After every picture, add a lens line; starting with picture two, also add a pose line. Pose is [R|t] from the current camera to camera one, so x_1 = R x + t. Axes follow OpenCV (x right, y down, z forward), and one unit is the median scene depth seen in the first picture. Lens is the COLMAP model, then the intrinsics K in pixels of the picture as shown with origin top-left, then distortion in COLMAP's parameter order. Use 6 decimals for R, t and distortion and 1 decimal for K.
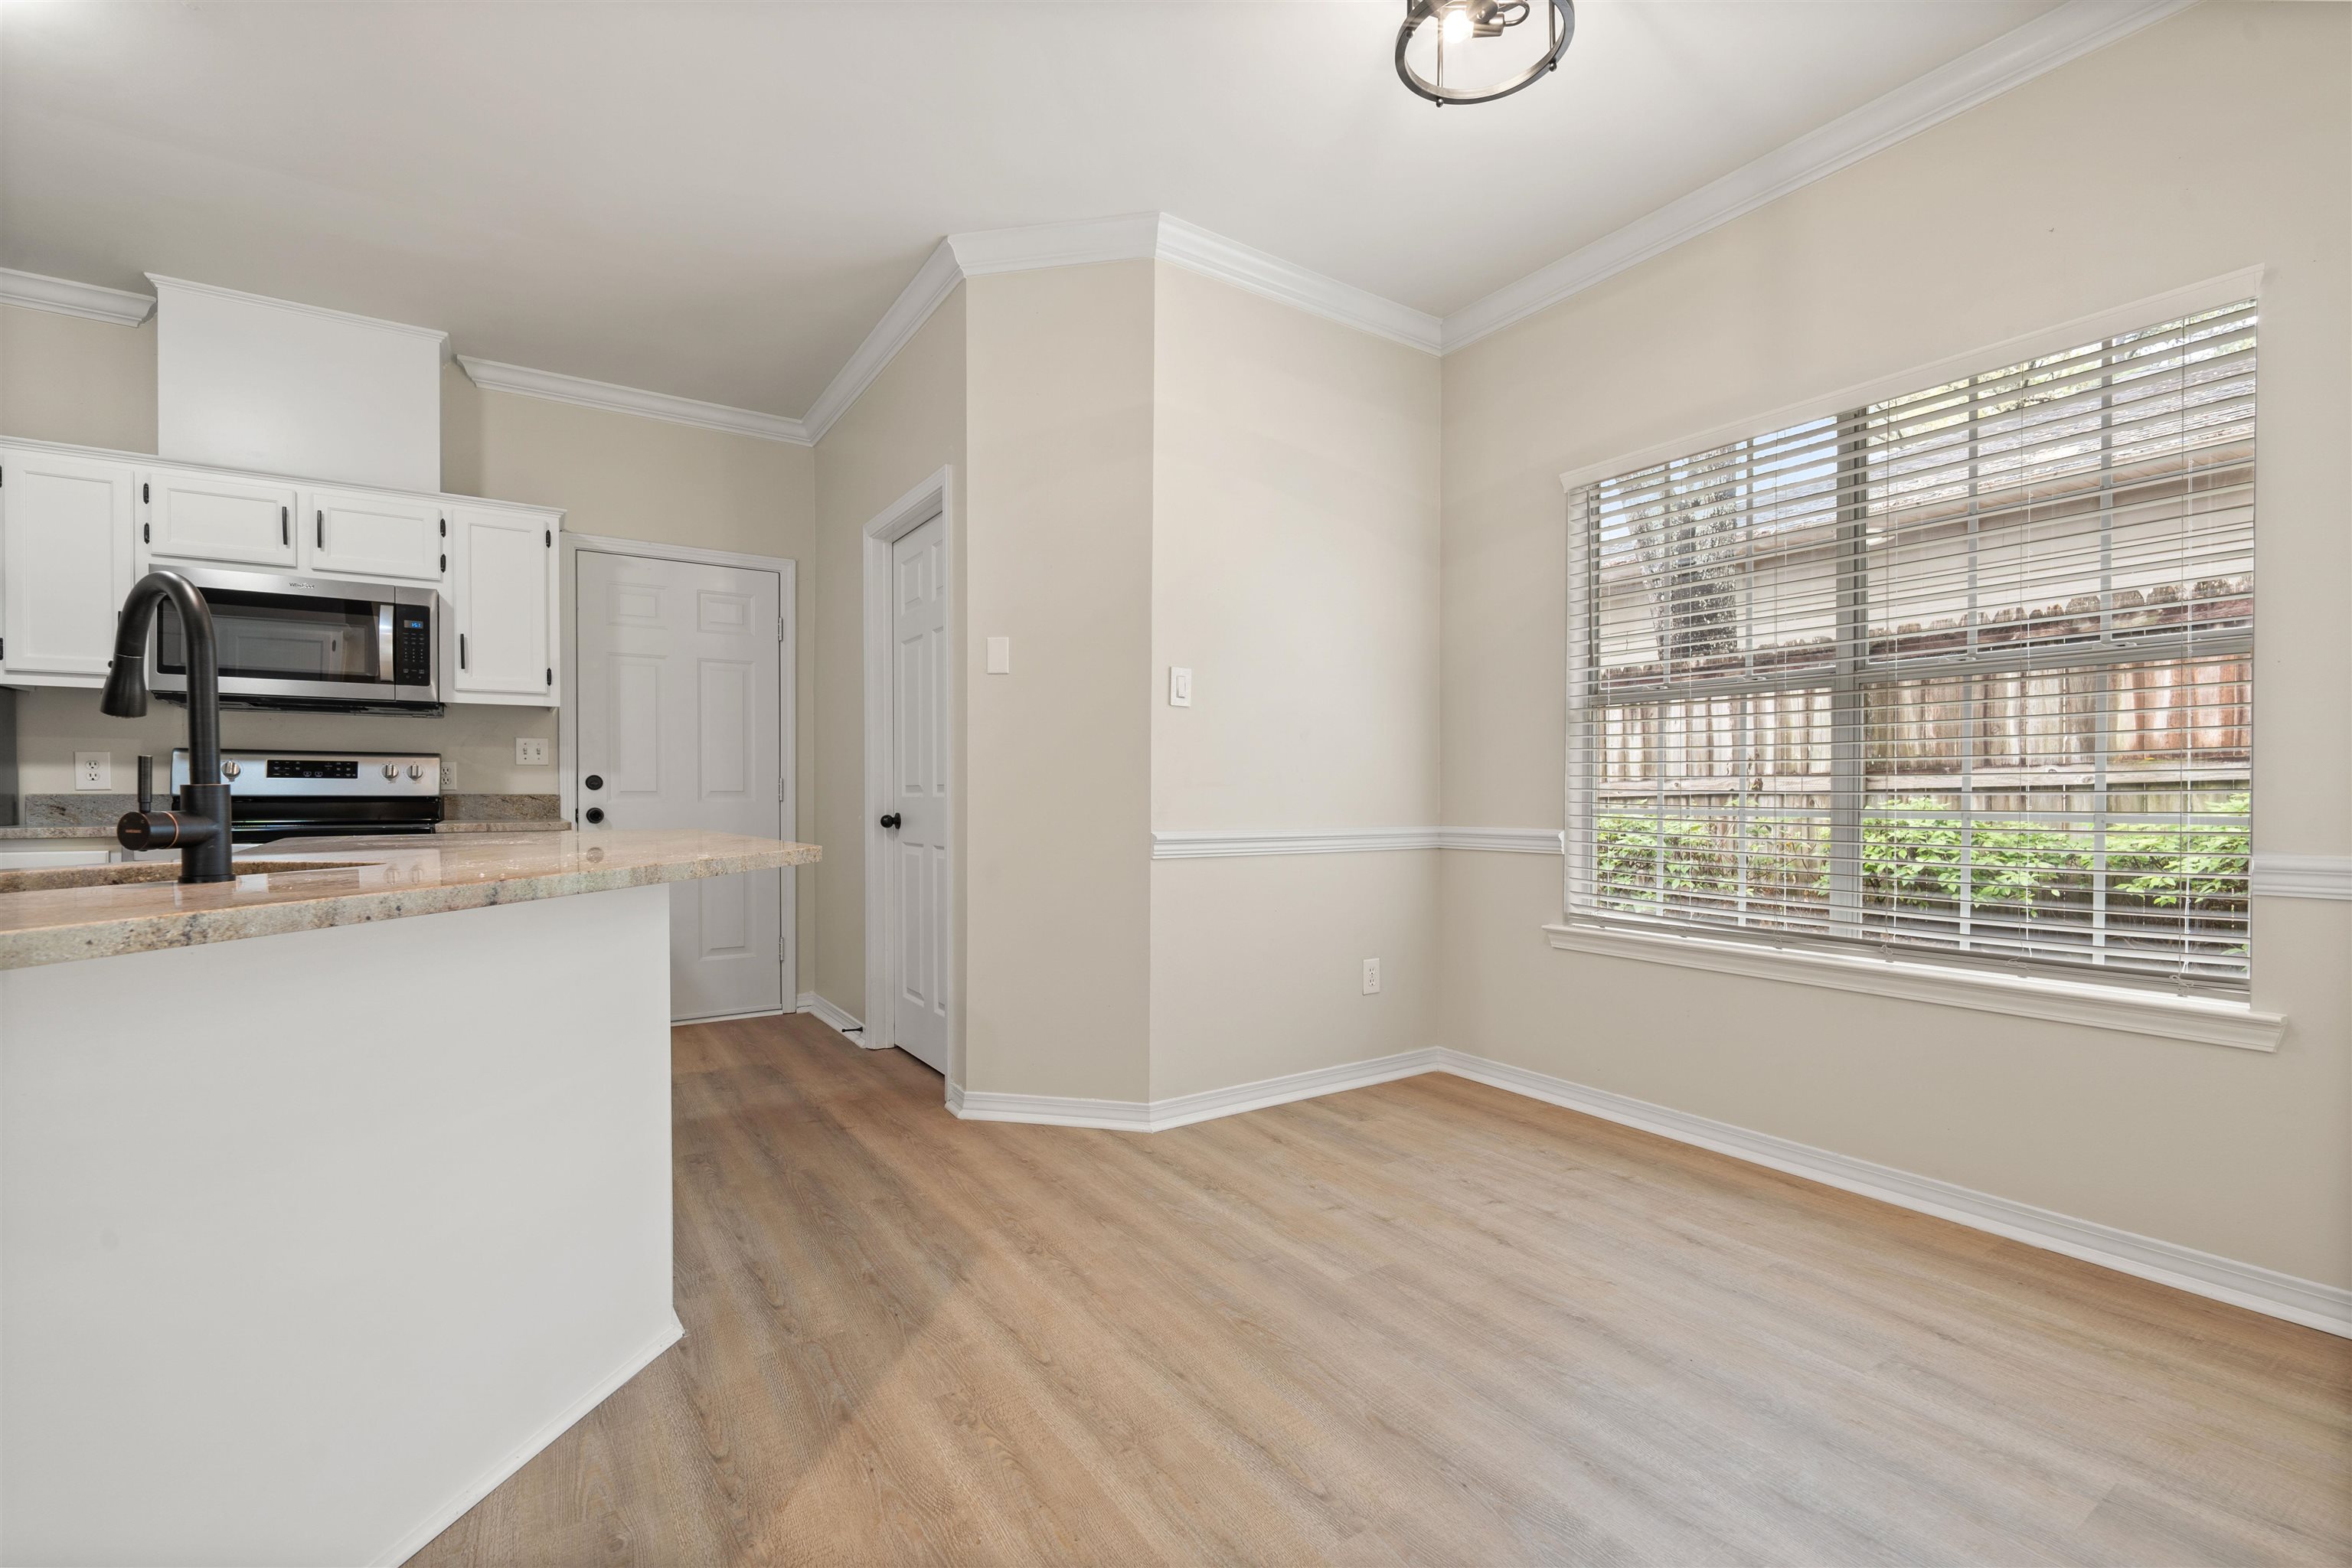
lens RADIAL K [[1049.8, 0, 1212.3], [0, 1049.8, 776.3], [0, 0, 1]] dist [-0.007344, 0.001405]
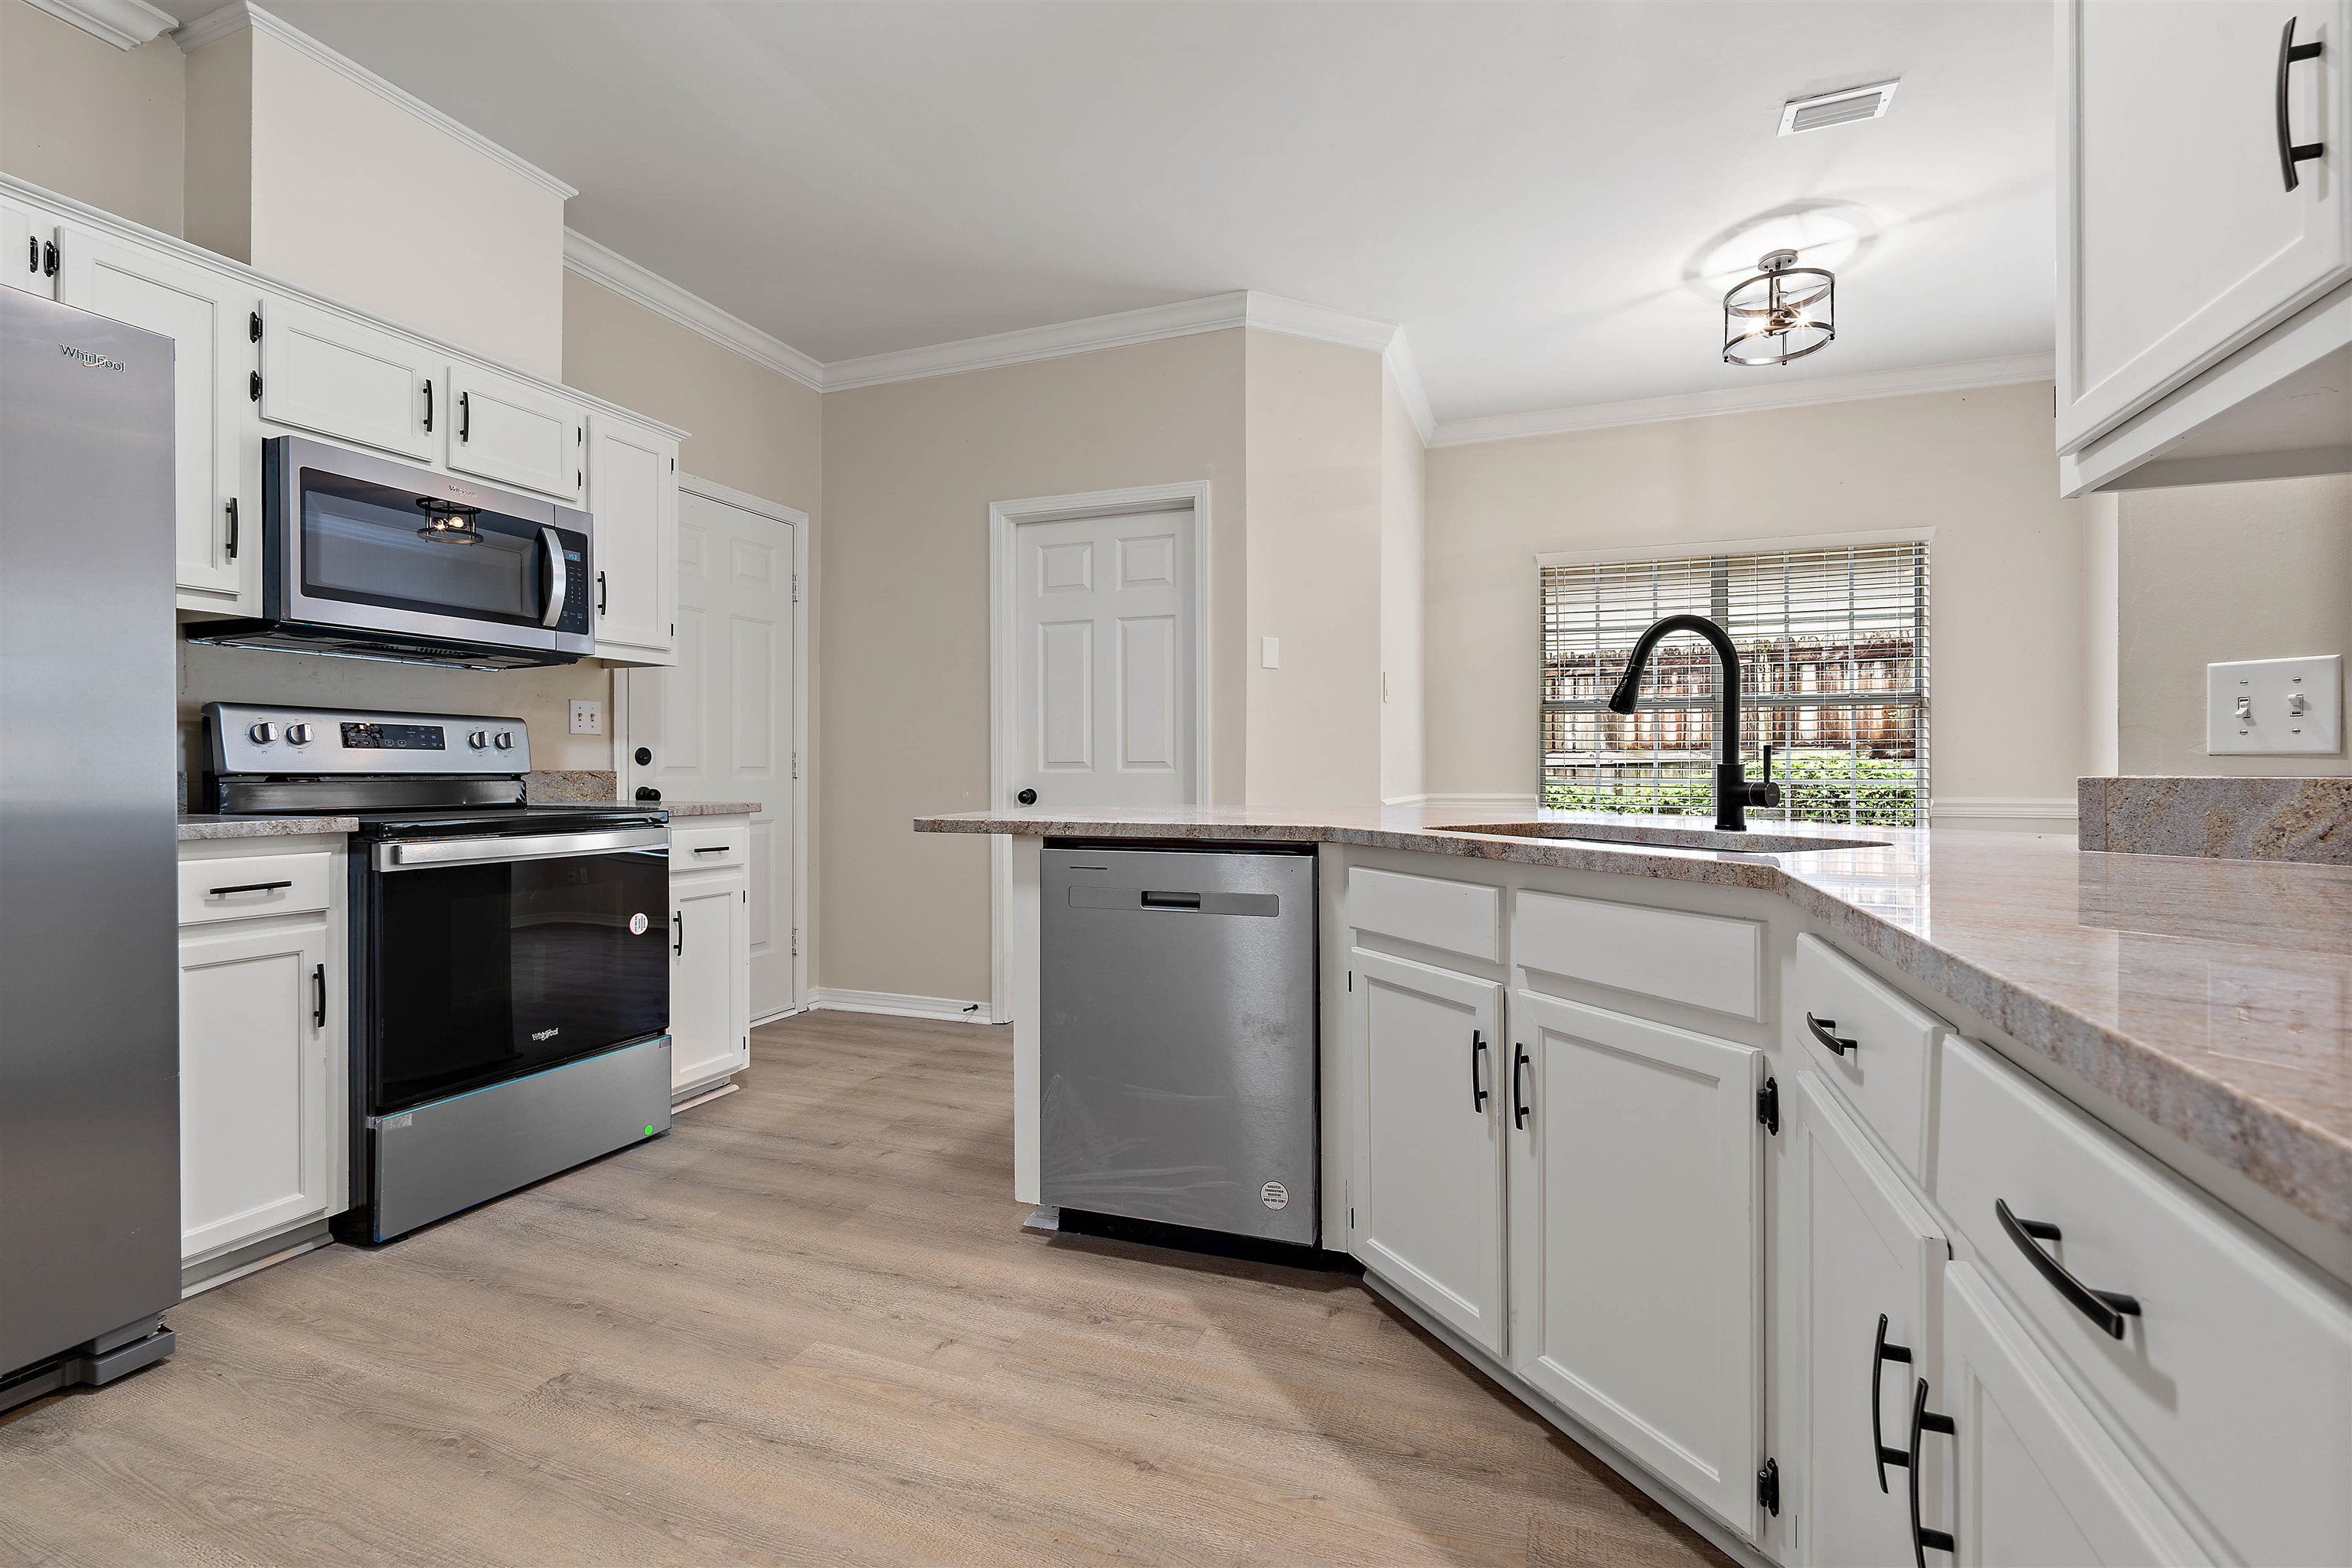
lens RADIAL K [[1049.8, 0, 1212.3], [0, 1049.8, 776.3], [0, 0, 1]] dist [-0.007344, 0.001405]
pose [[0.803528, -0.004396, 0.595250, -0.826075], [-0.008893, 0.999772, 0.019388, 0.001796], [-0.595200, -0.020872, 0.803306, 0.069800]]
